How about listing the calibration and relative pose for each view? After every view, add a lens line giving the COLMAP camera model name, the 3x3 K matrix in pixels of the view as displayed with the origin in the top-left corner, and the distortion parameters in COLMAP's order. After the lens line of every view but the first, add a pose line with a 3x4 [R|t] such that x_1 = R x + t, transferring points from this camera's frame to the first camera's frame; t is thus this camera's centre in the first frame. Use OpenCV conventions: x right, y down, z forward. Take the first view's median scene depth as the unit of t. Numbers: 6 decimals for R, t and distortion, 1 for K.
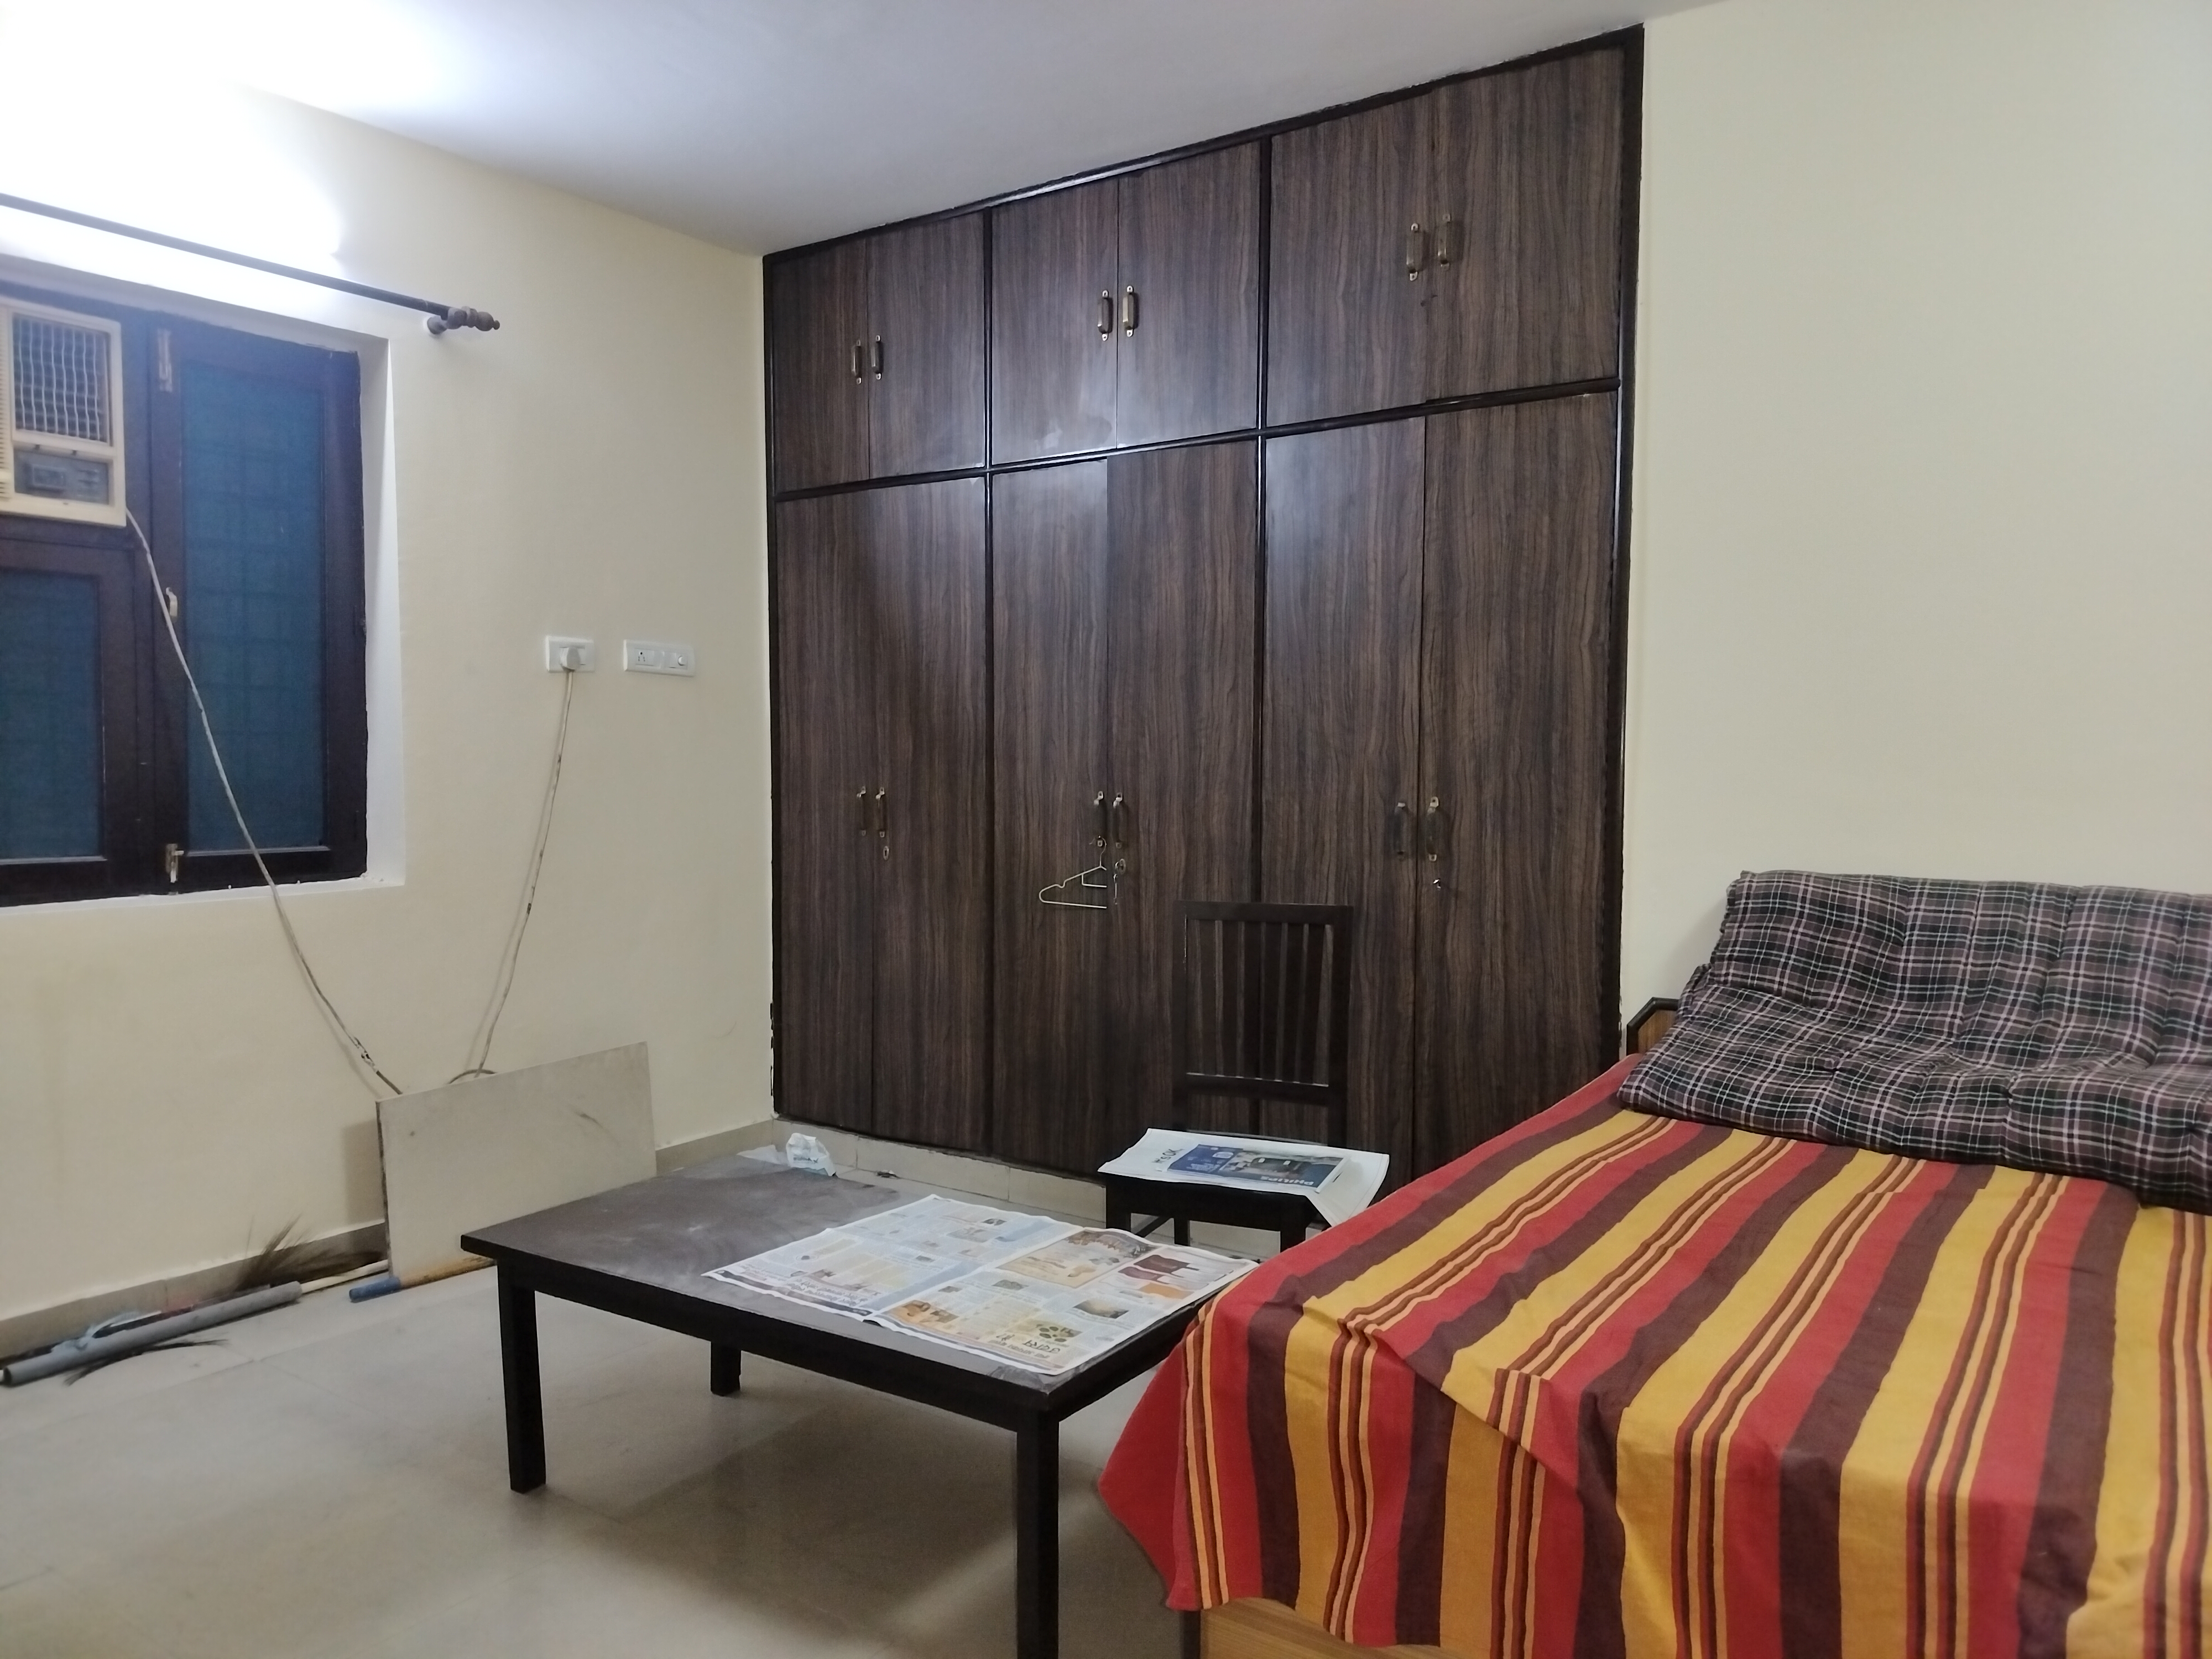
lens RADIAL K [[1522.6, 0, 1097.2], [0, 1522.6, 844.8], [0, 0, 1]] dist [0.058245, -0.065322]
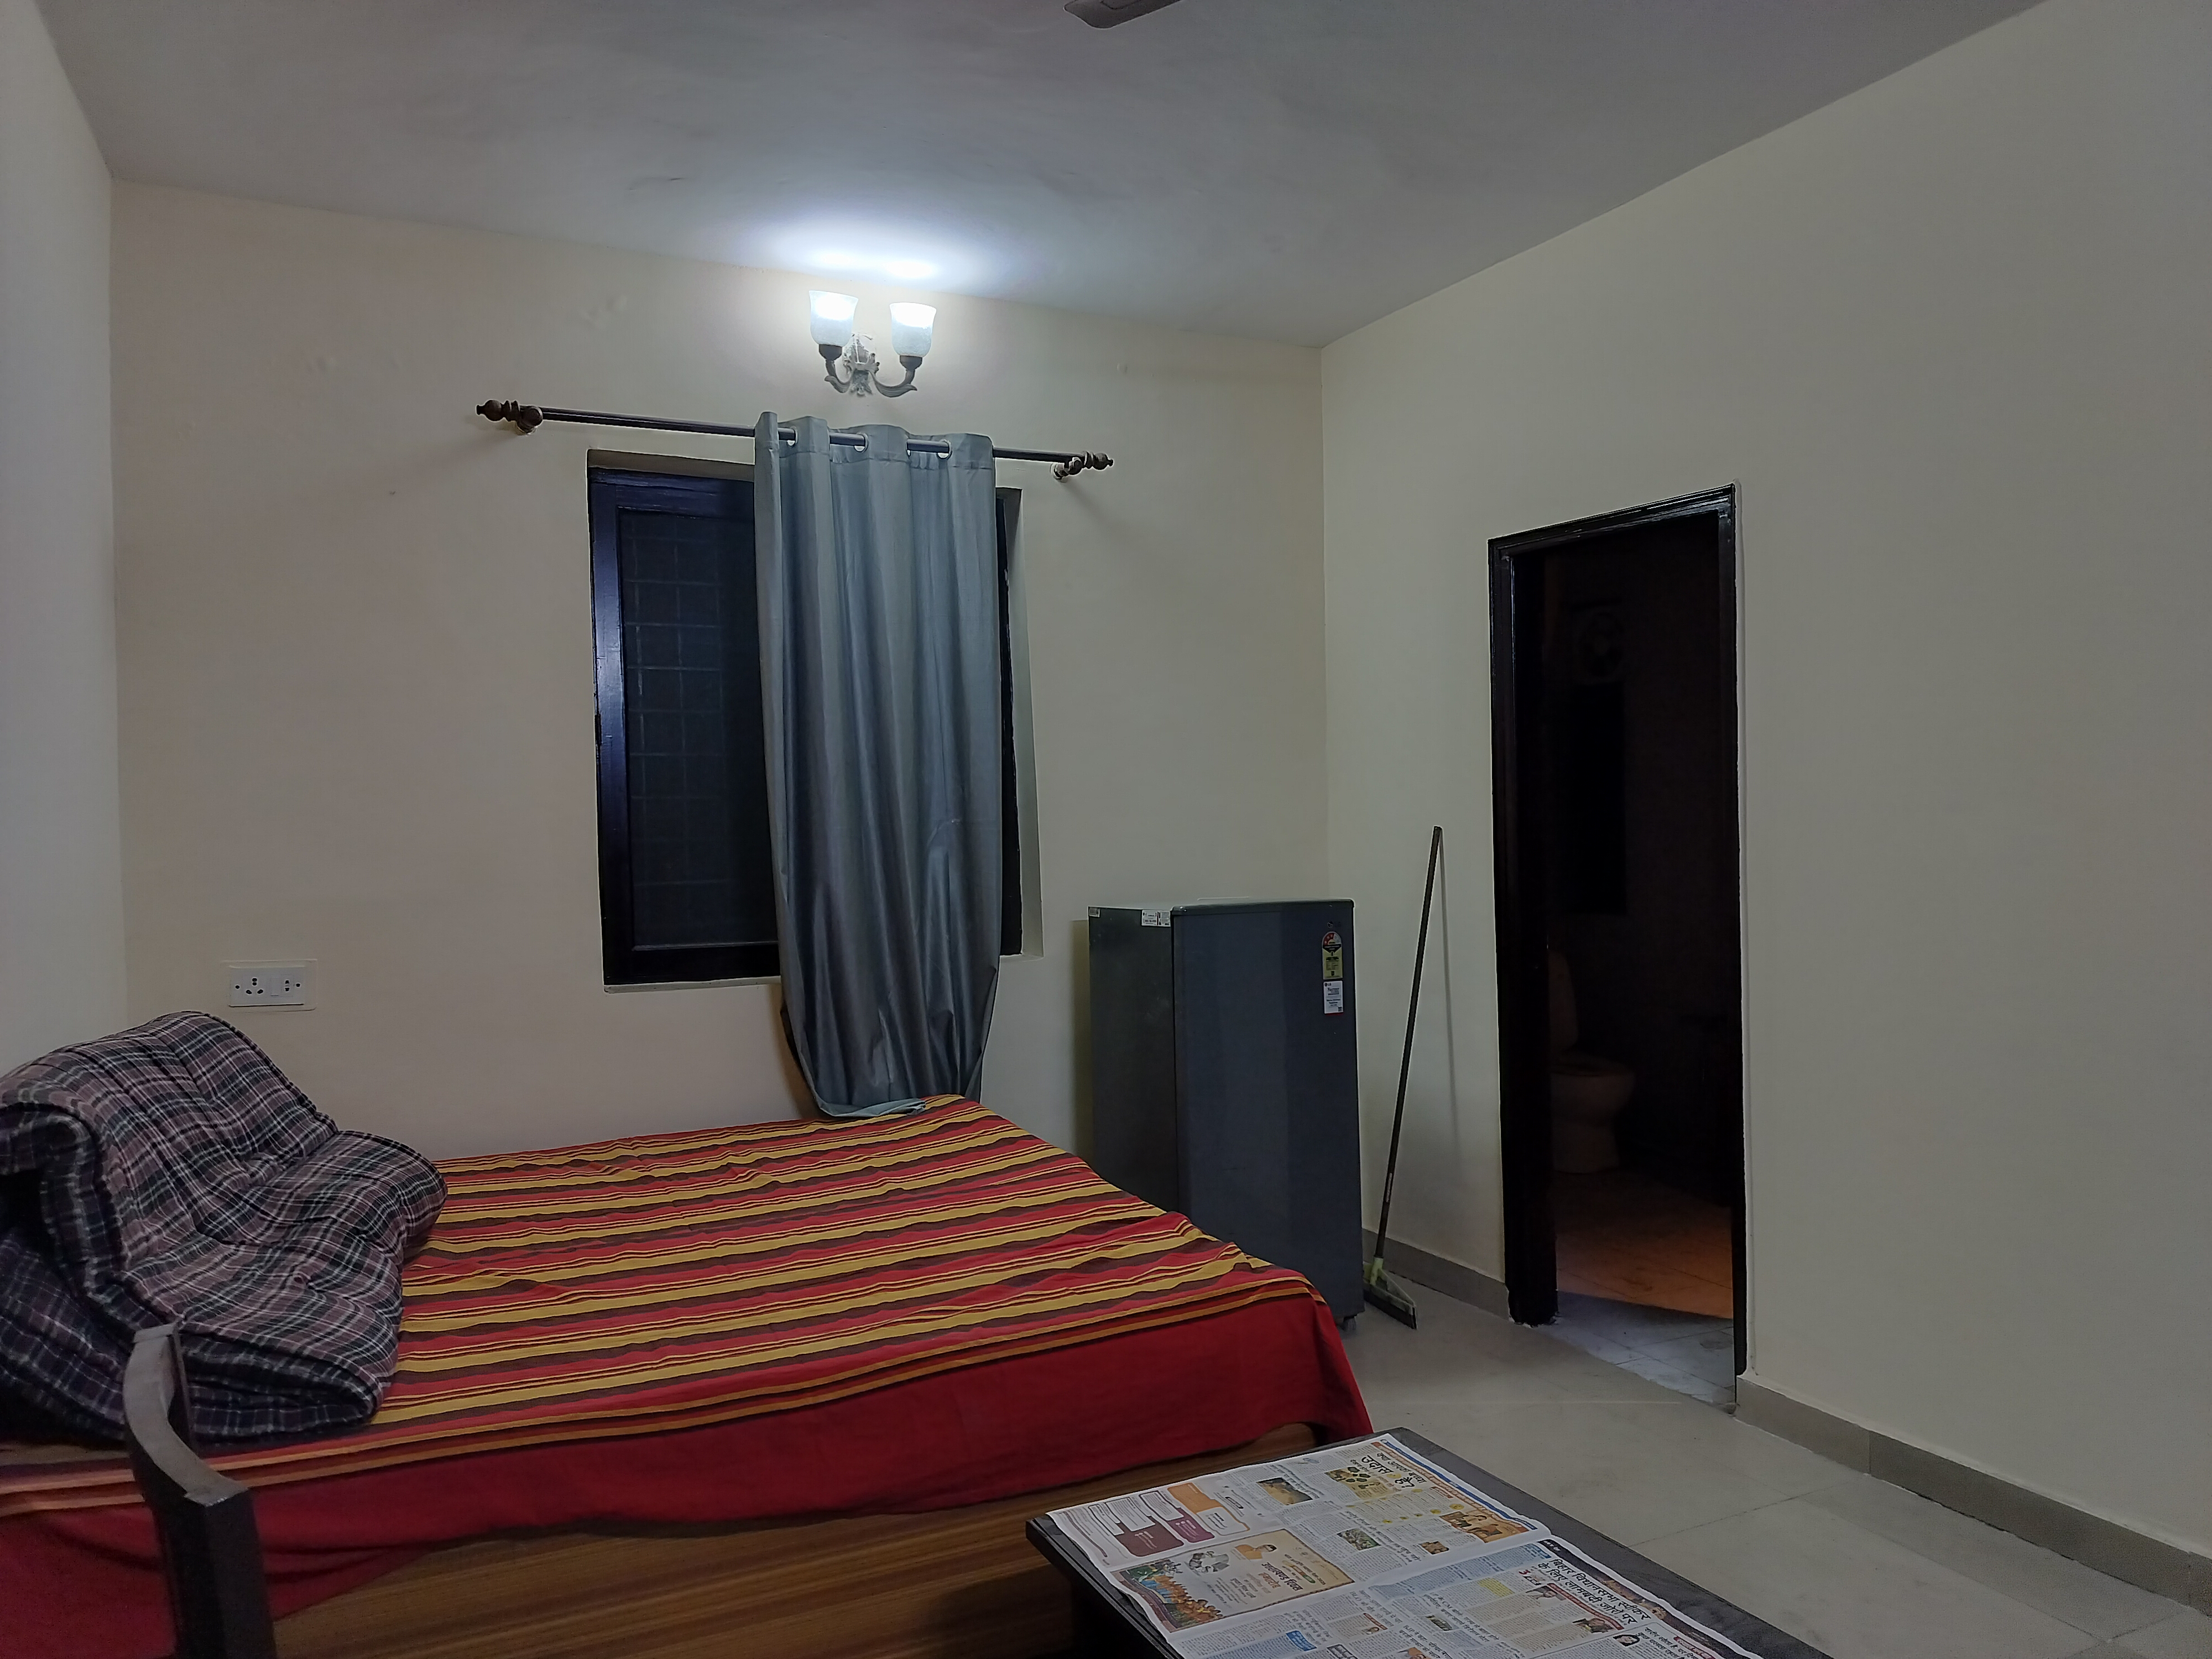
lens RADIAL K [[1522.6, 0, 1107.1], [0, 1522.6, 829.8], [0, 0, 1]] dist [0.058245, -0.065322]
pose [[-0.874330, 0.012478, 0.485171, -0.204923], [0.046391, 0.997241, 0.057953, -0.085134], [-0.483110, 0.073178, -0.872497, 1.048970]]
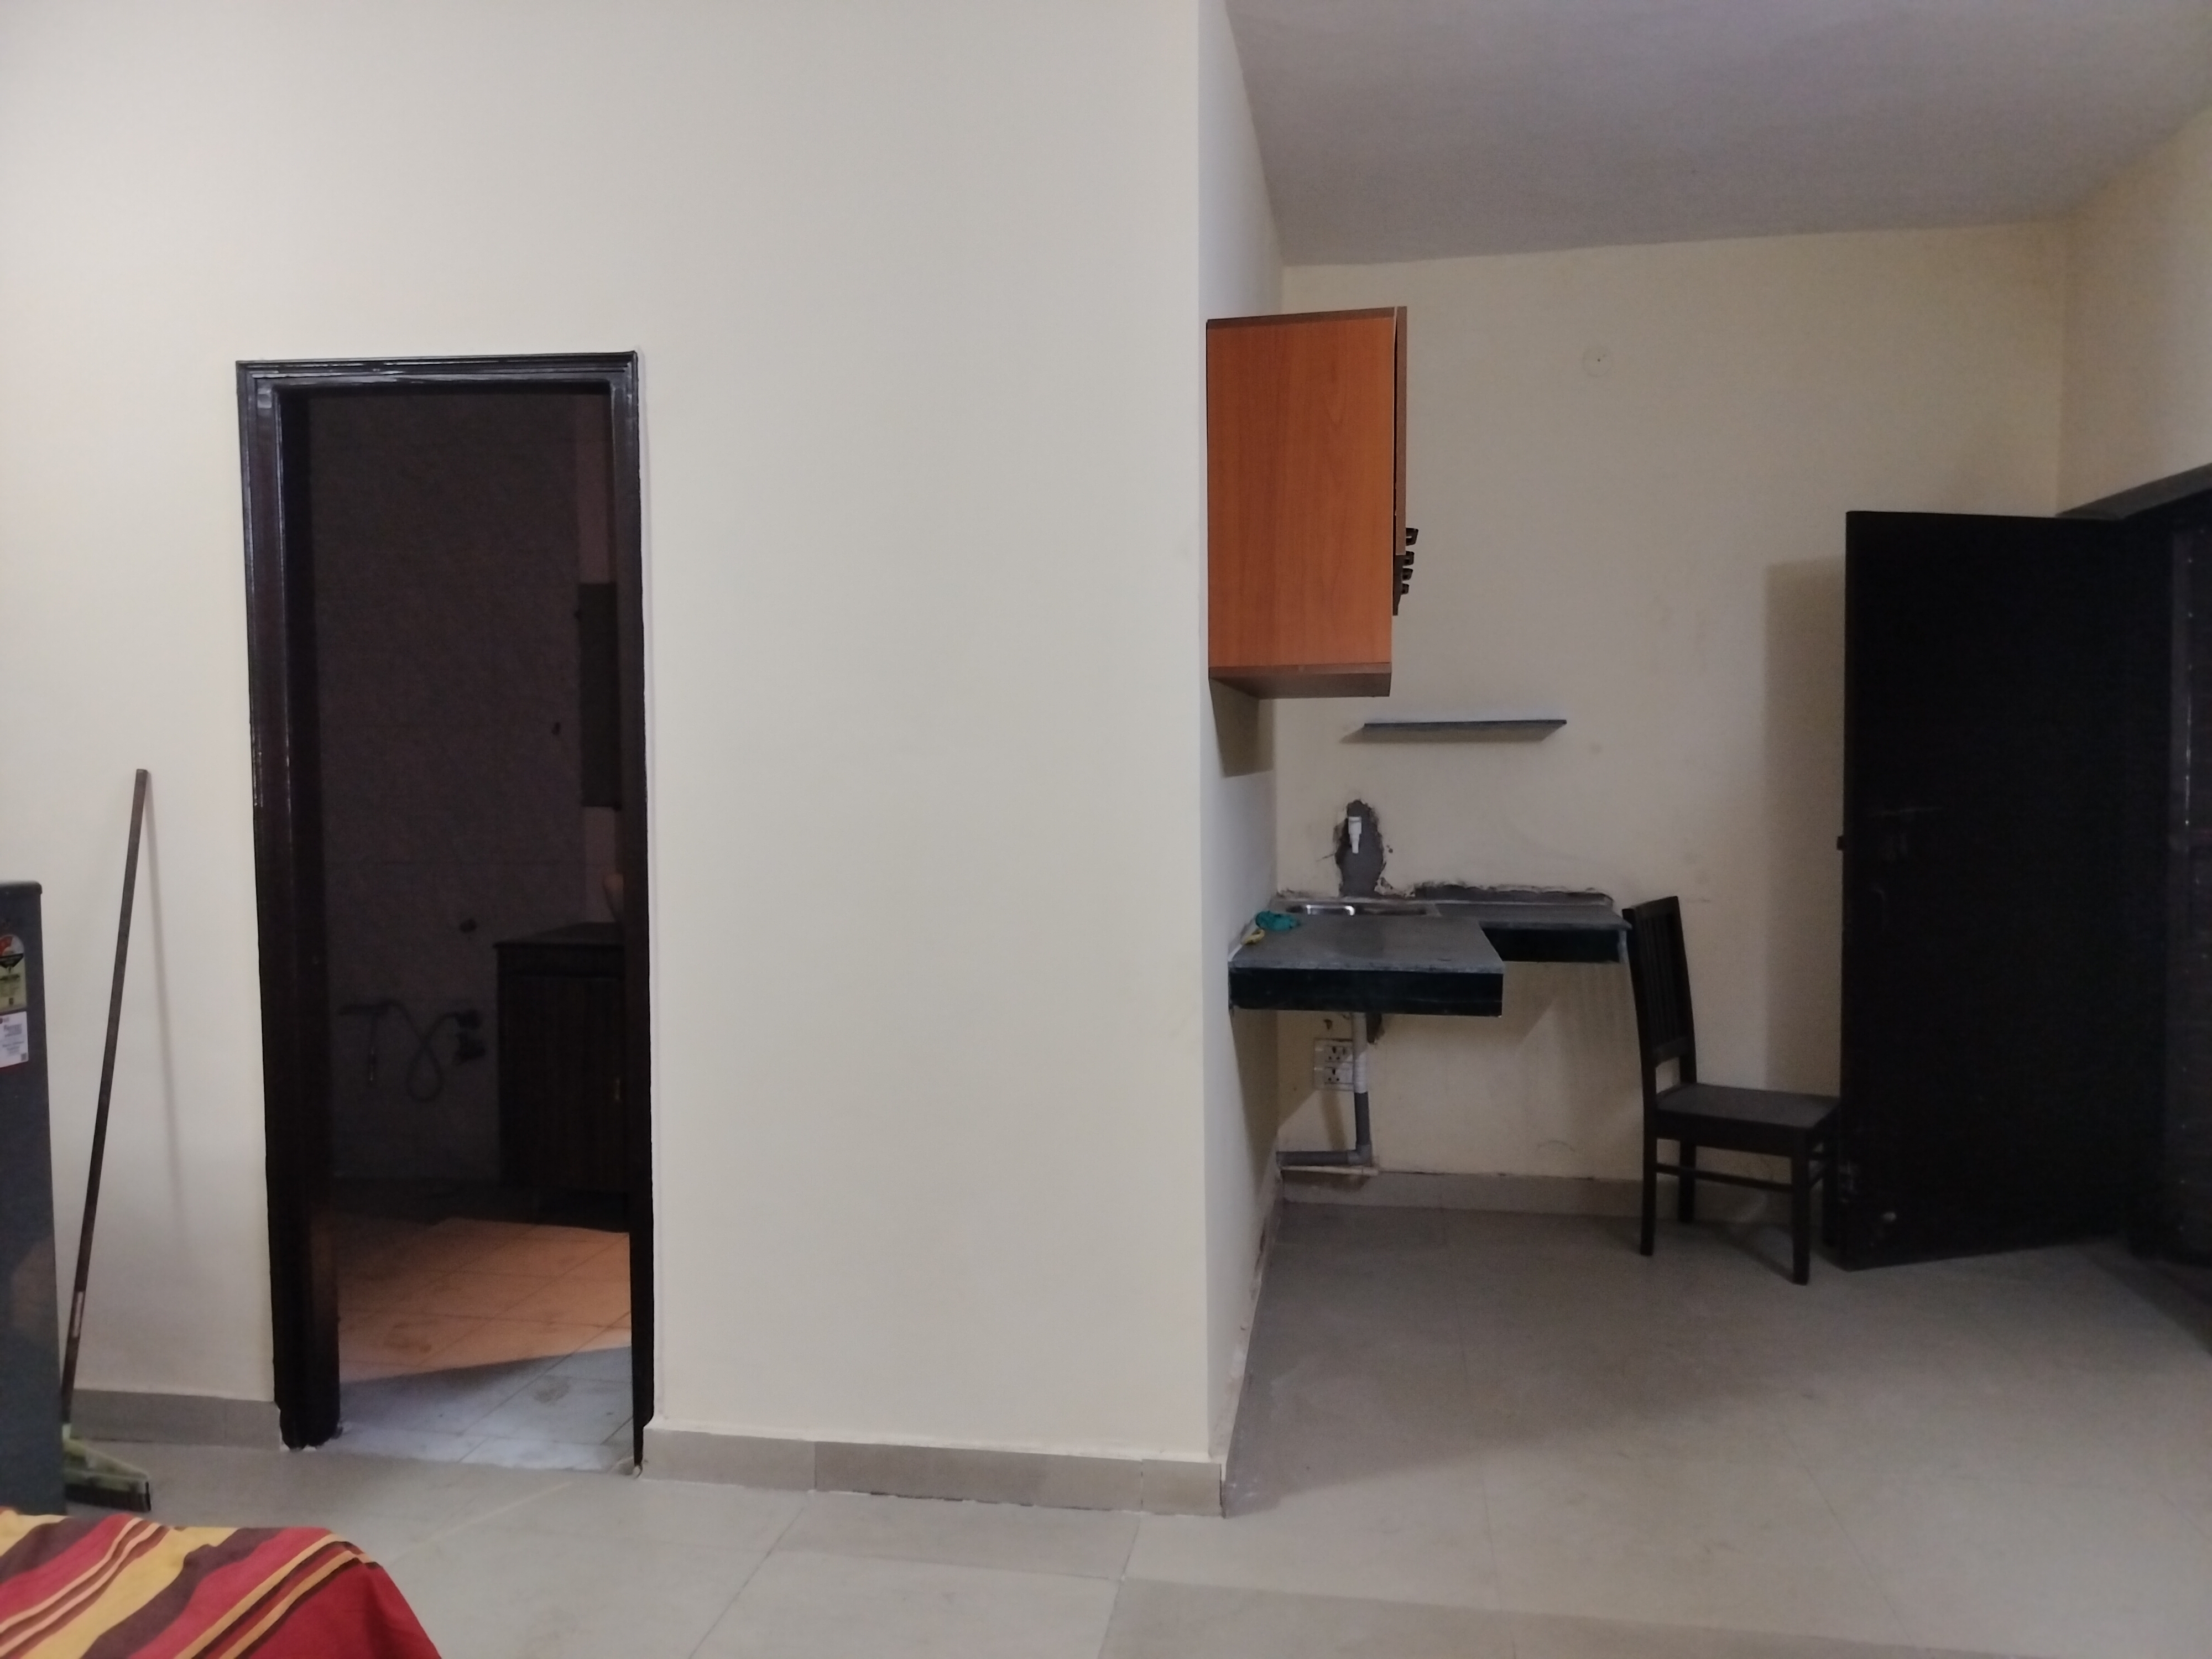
lens RADIAL K [[1522.6, 0, 1077.9], [0, 1522.6, 837.6], [0, 0, 1]] dist [0.058245, -0.065322]
pose [[-0.904031, 0.022887, -0.426854, 0.030112], [-0.020261, 0.995149, 0.096268, -0.062268], [0.426987, 0.095678, -0.899182, 0.855245]]
